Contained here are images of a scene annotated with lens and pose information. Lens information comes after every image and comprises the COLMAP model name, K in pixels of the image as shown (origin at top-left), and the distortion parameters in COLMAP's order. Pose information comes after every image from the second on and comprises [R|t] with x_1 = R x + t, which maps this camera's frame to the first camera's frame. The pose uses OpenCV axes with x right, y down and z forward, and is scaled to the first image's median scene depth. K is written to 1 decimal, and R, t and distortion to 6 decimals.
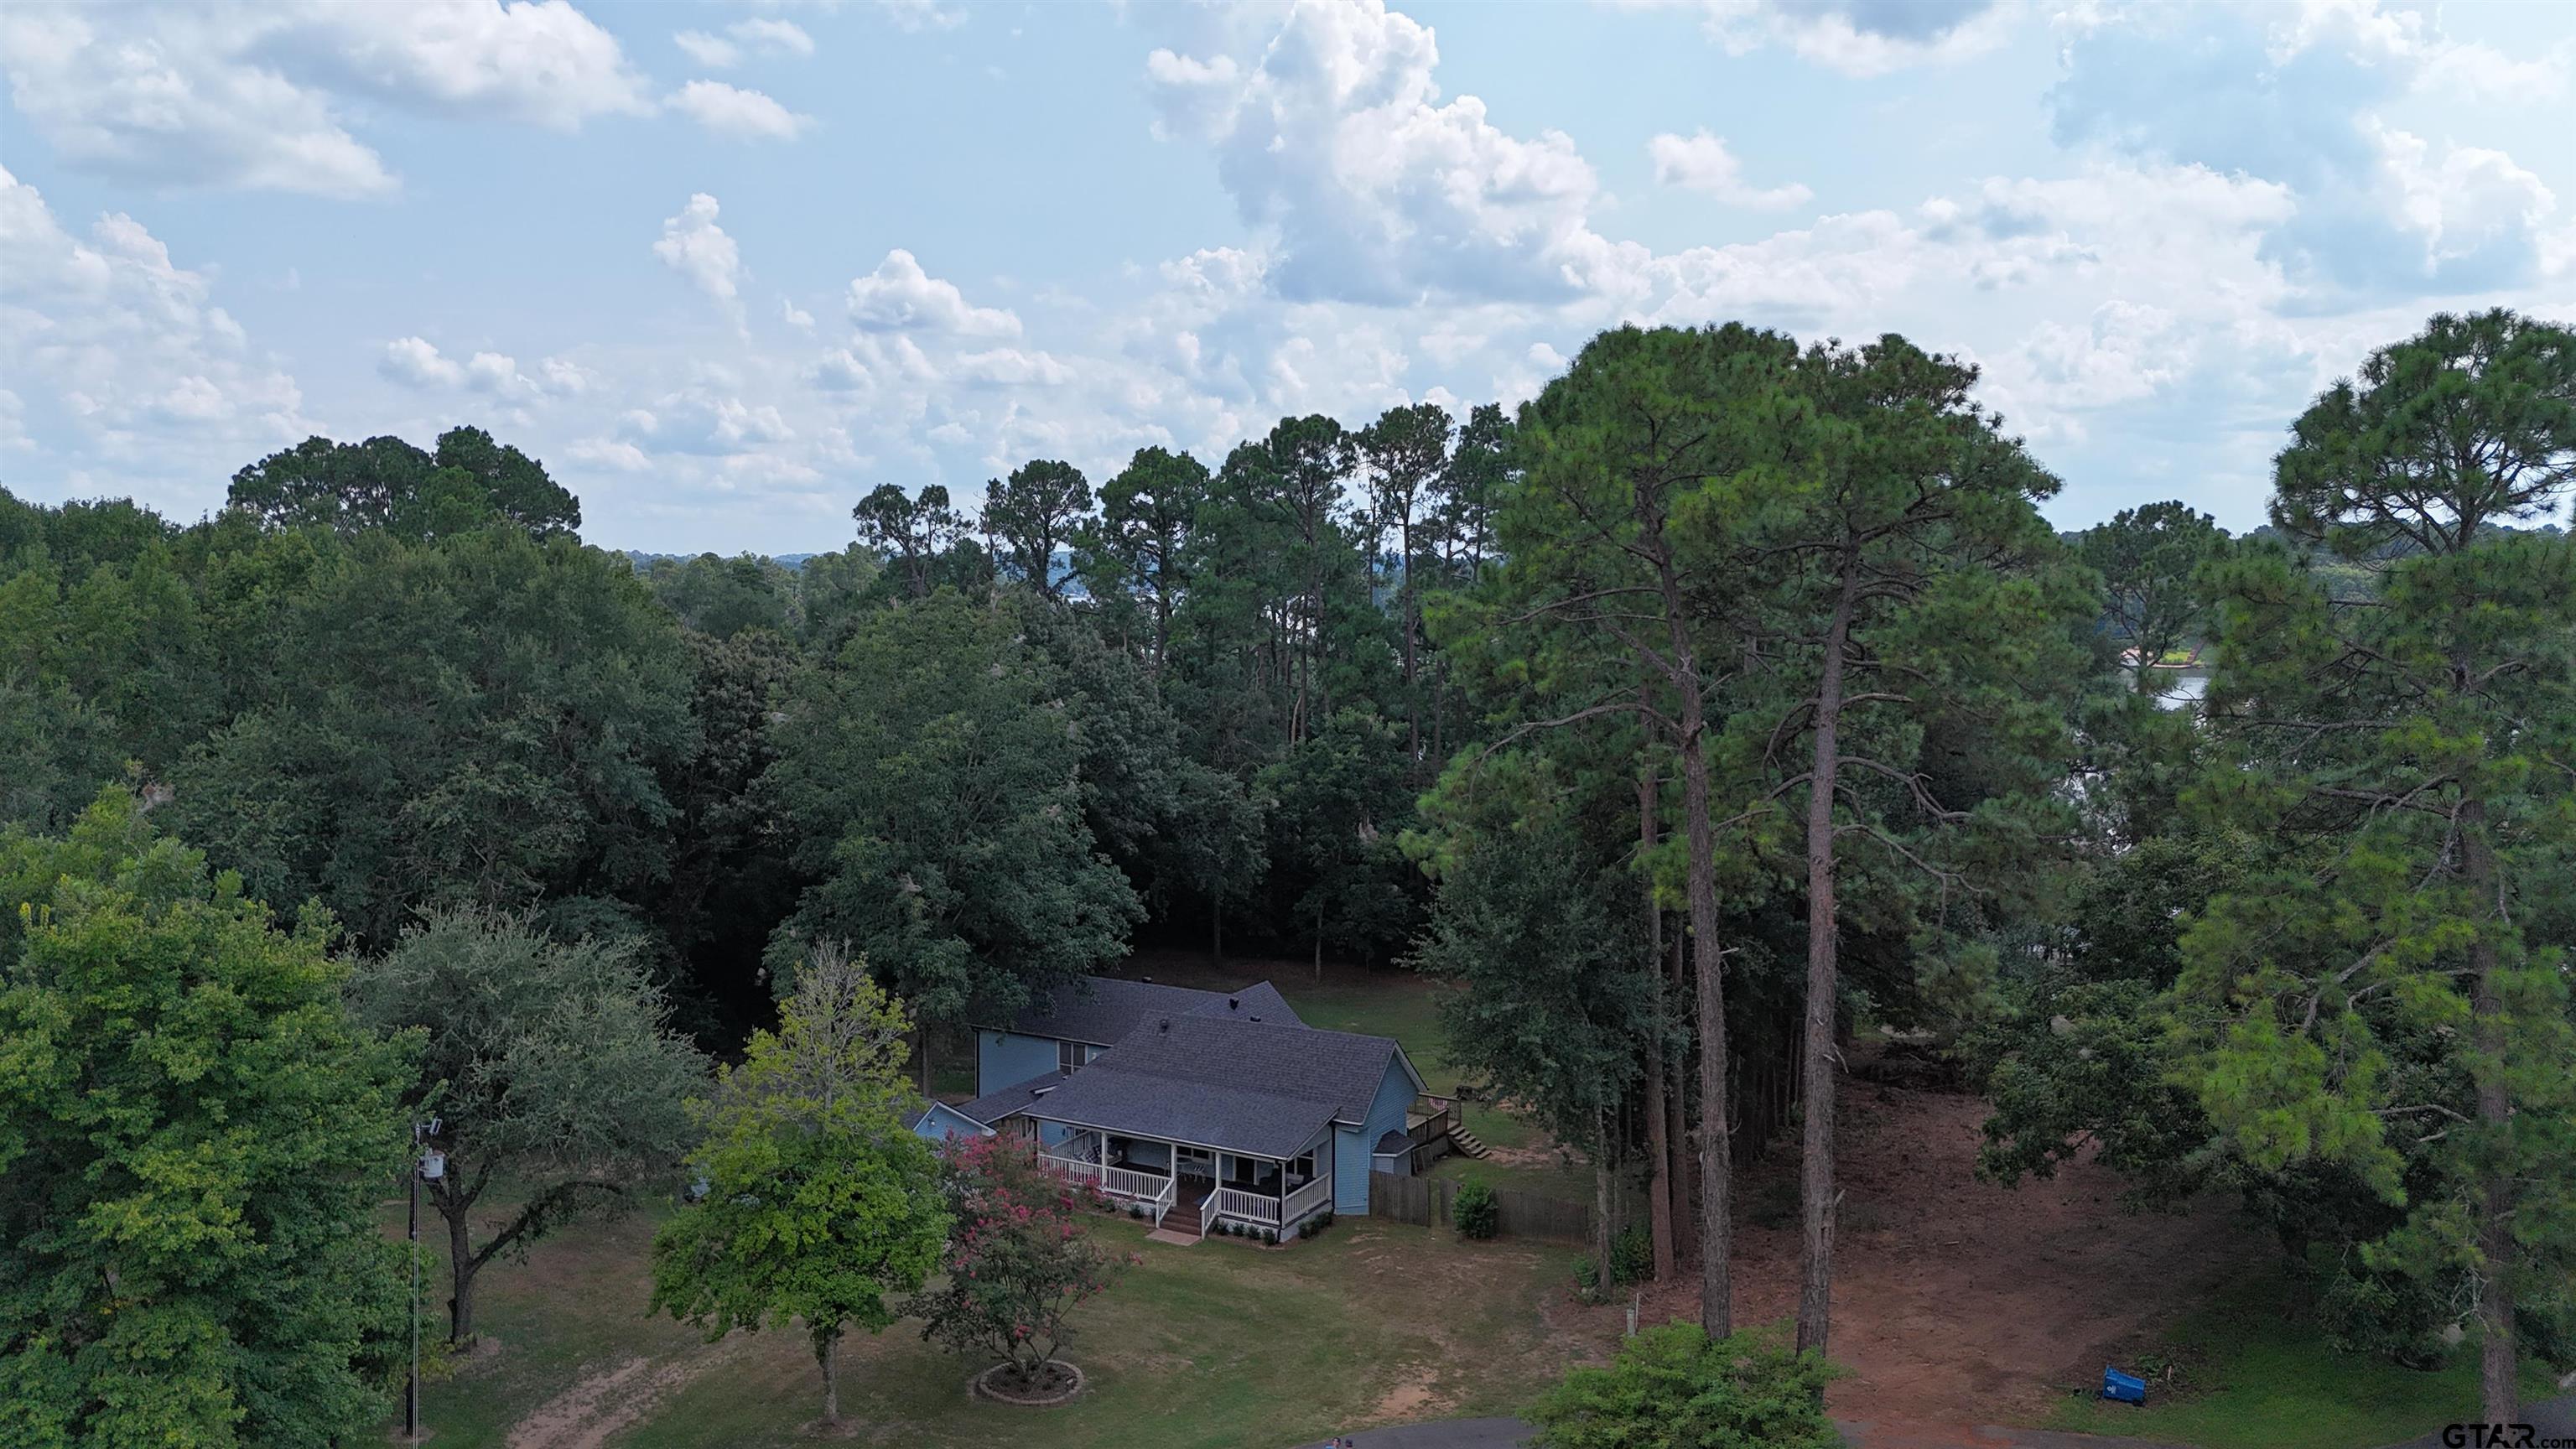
lens RADIAL K [[1927.4, 0, 1288.2], [0, 1927.4, 670.4], [0, 0, 1]] dist [0.035924, -0.008123]
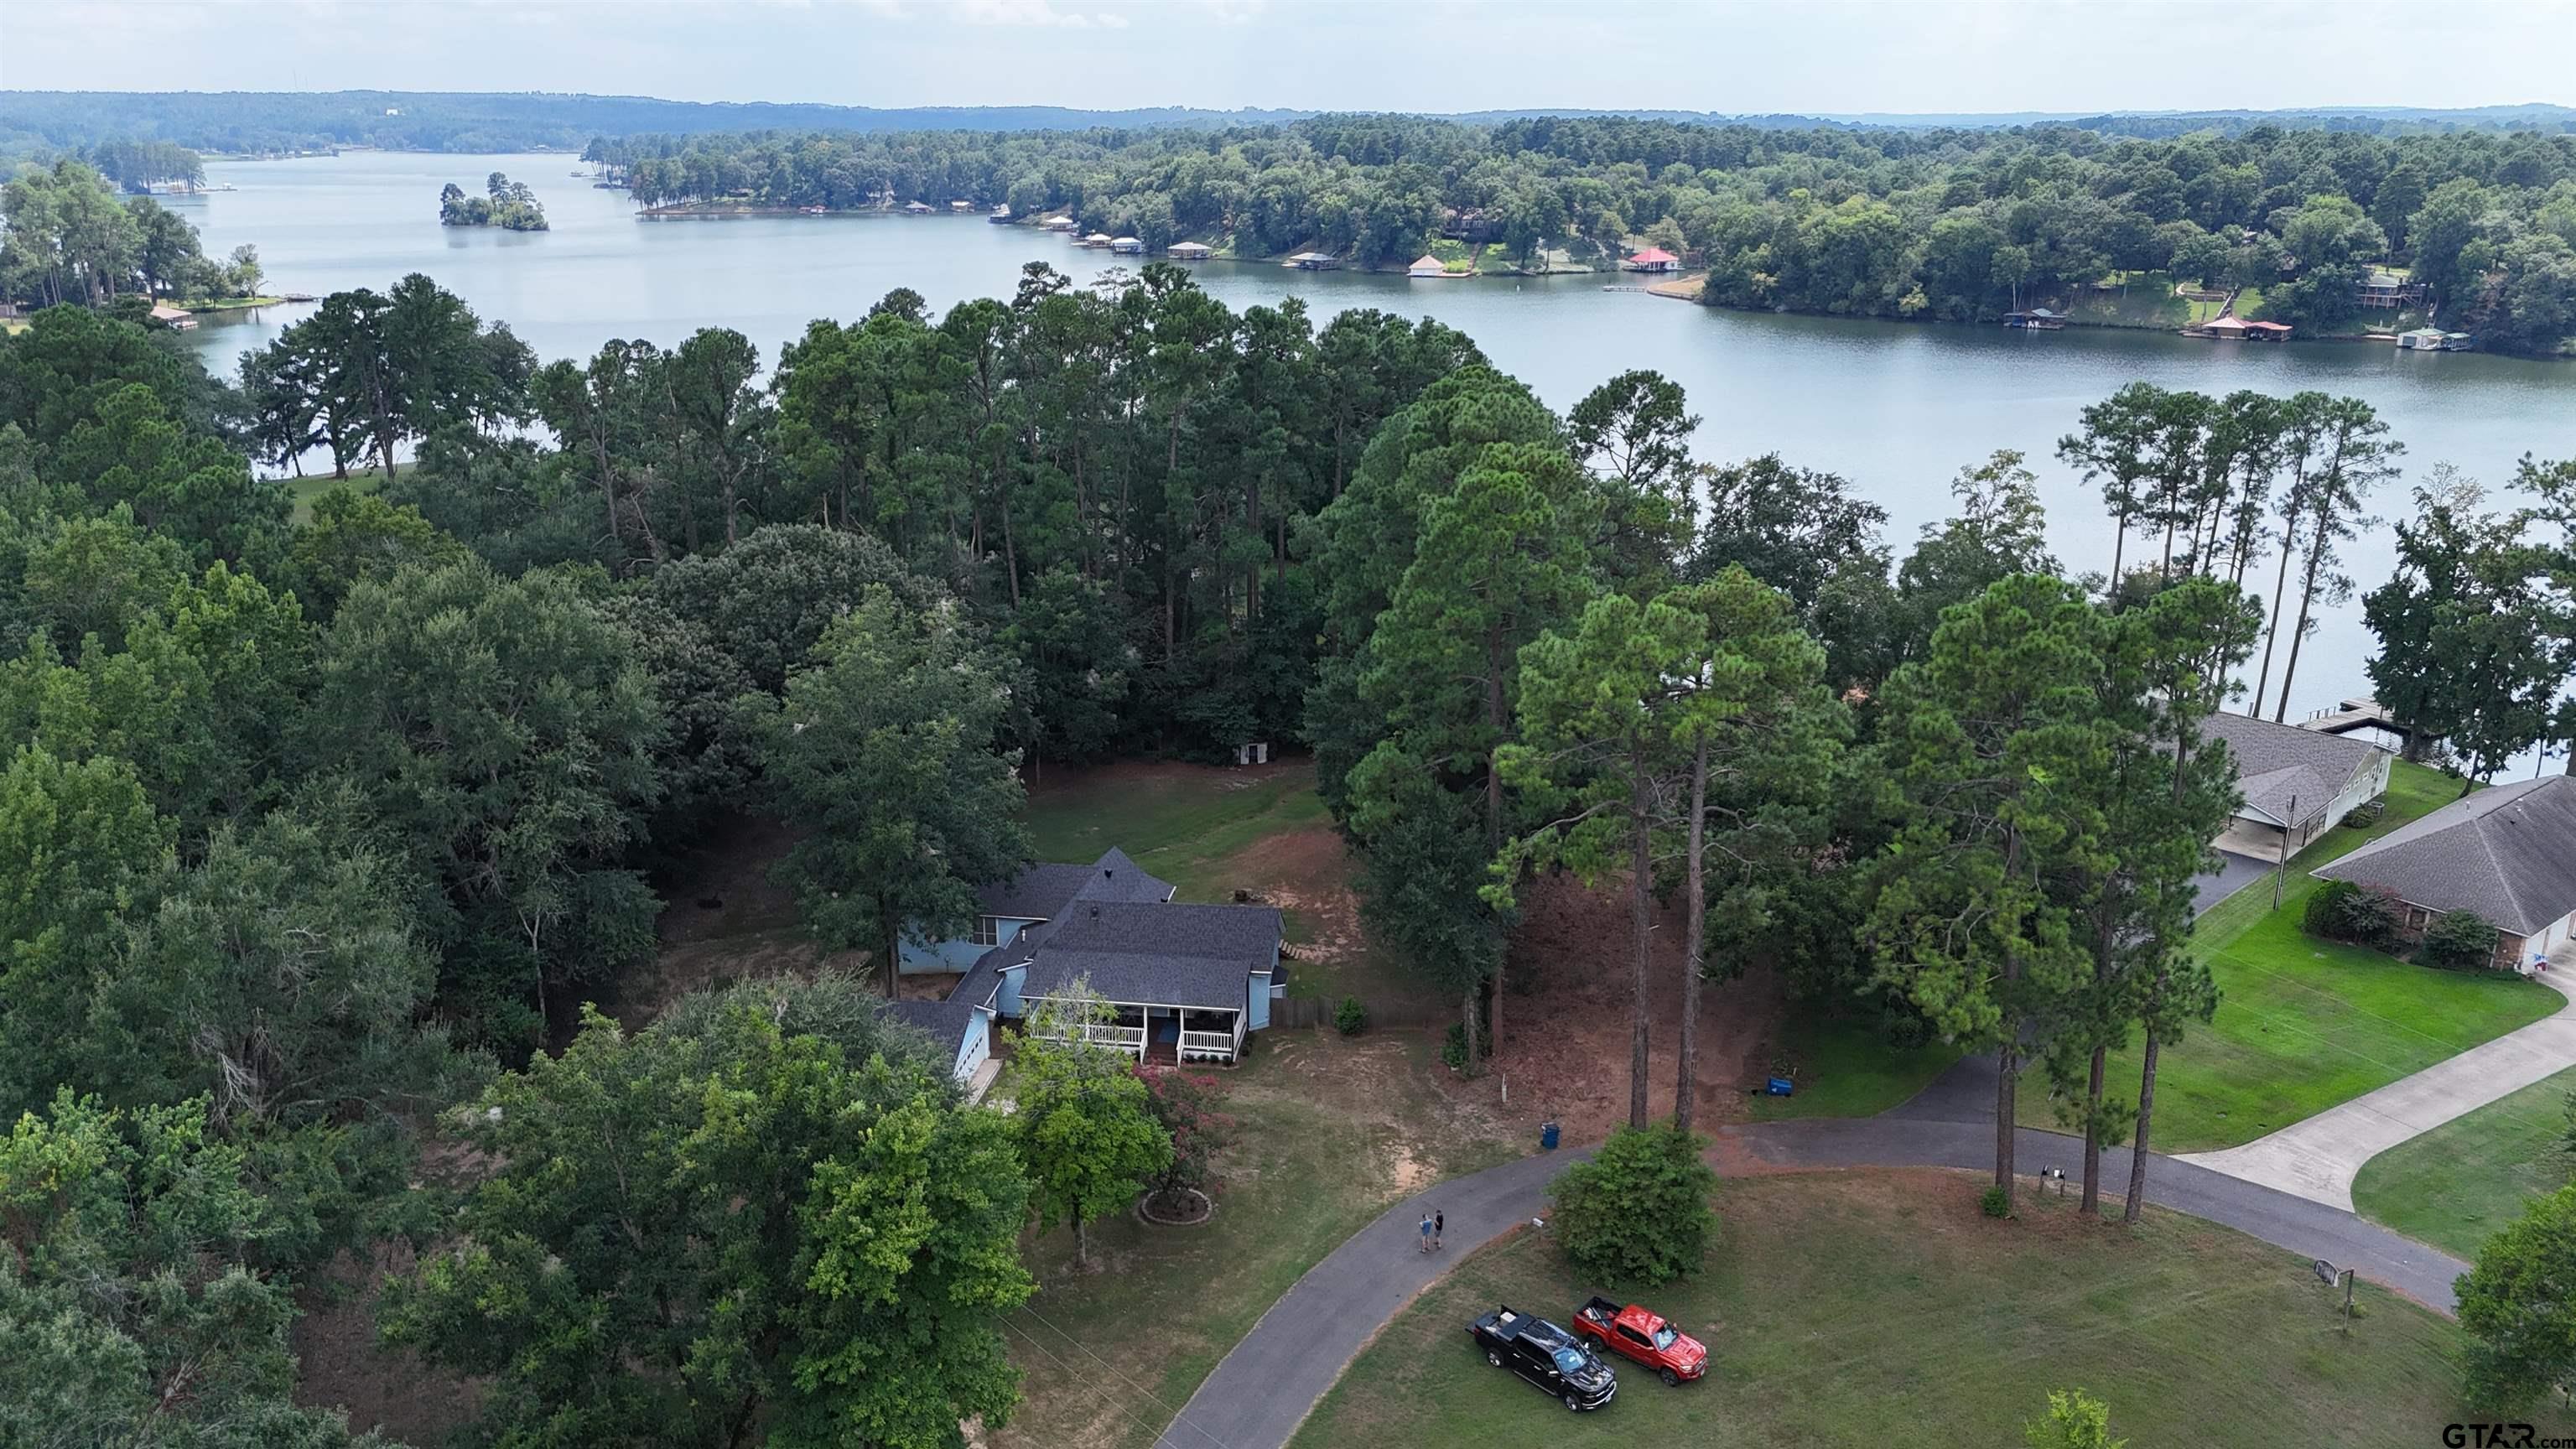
lens RADIAL K [[1927.4, 0, 1288.2], [0, 1927.4, 670.4], [0, 0, 1]] dist [0.035924, -0.008123]
pose [[0.928499, -0.103620, 0.356584, -0.442775], [0.018284, 0.971870, 0.234807, -0.325497], [-0.370884, -0.211499, 0.904275, -0.266825]]
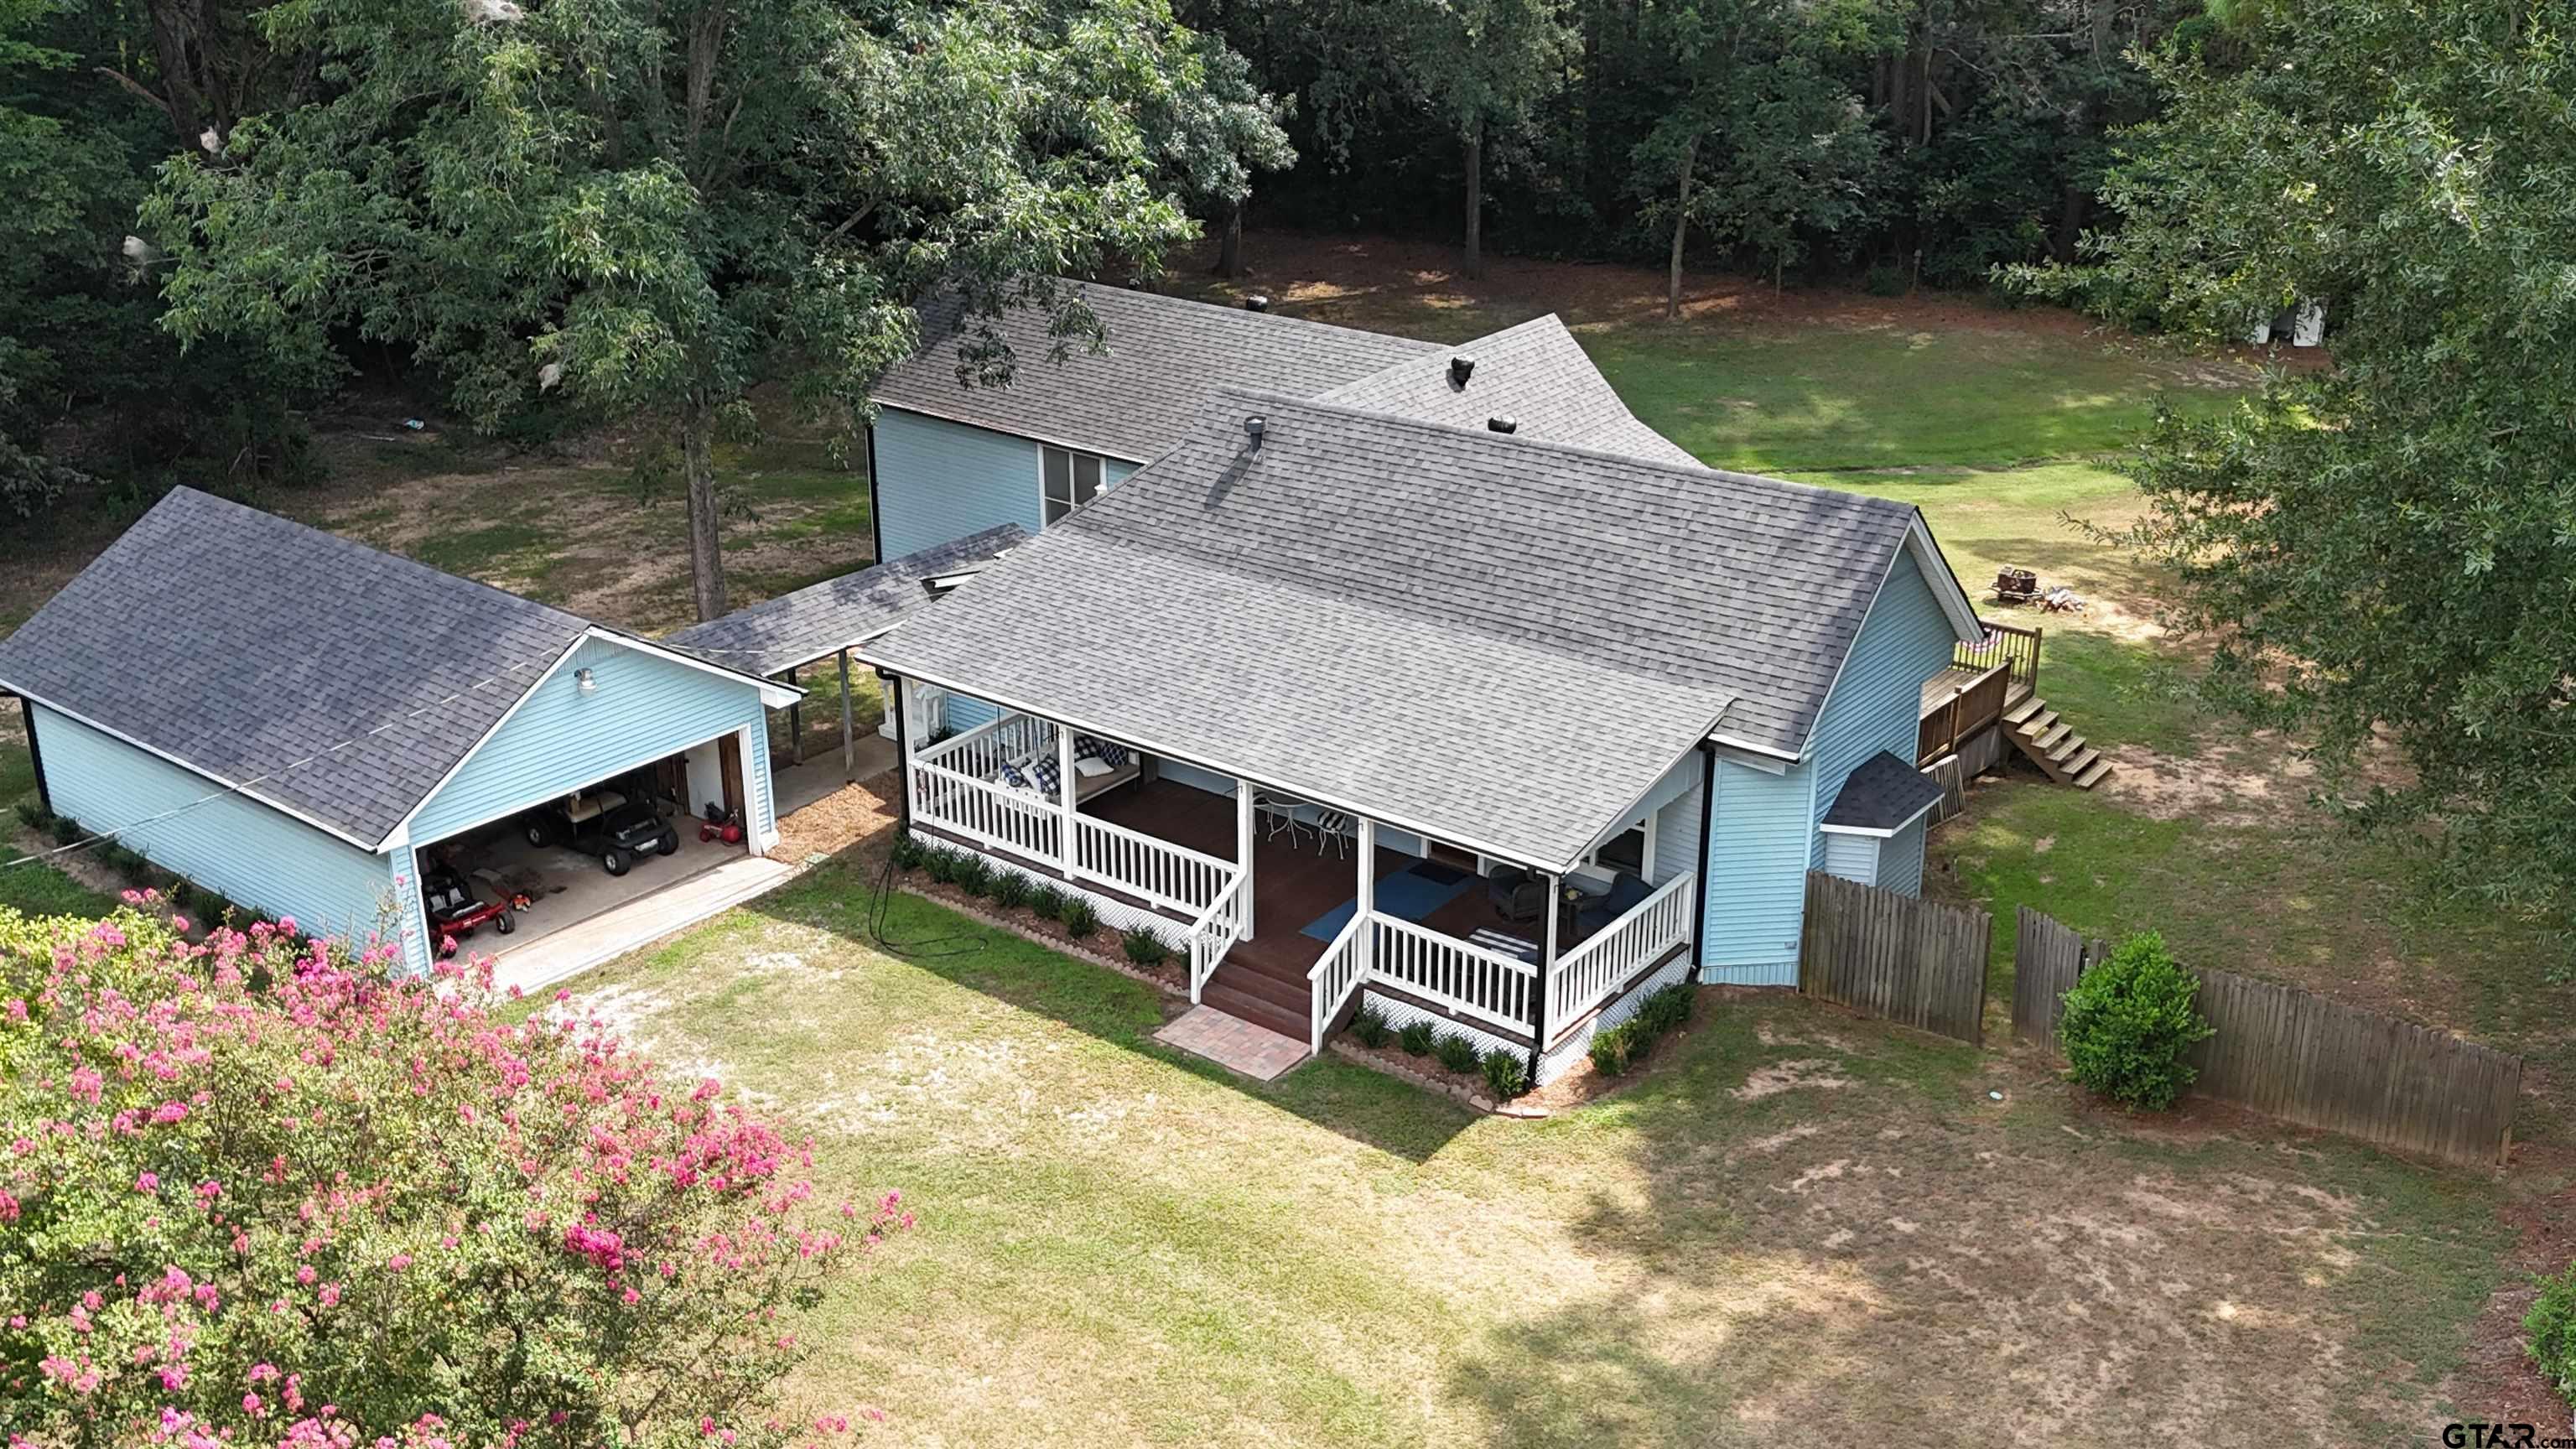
lens RADIAL K [[2438.3, 0, 1282.4], [0, 2438.3, 695.3], [0, 0, 1]] dist [0.063617, -0.012092]
pose [[0.990238, 0.048301, -0.130753, 0.004548], [-0.004331, 0.948253, 0.317485, 0.091259], [0.139322, -0.313820, 0.939205, 0.593699]]
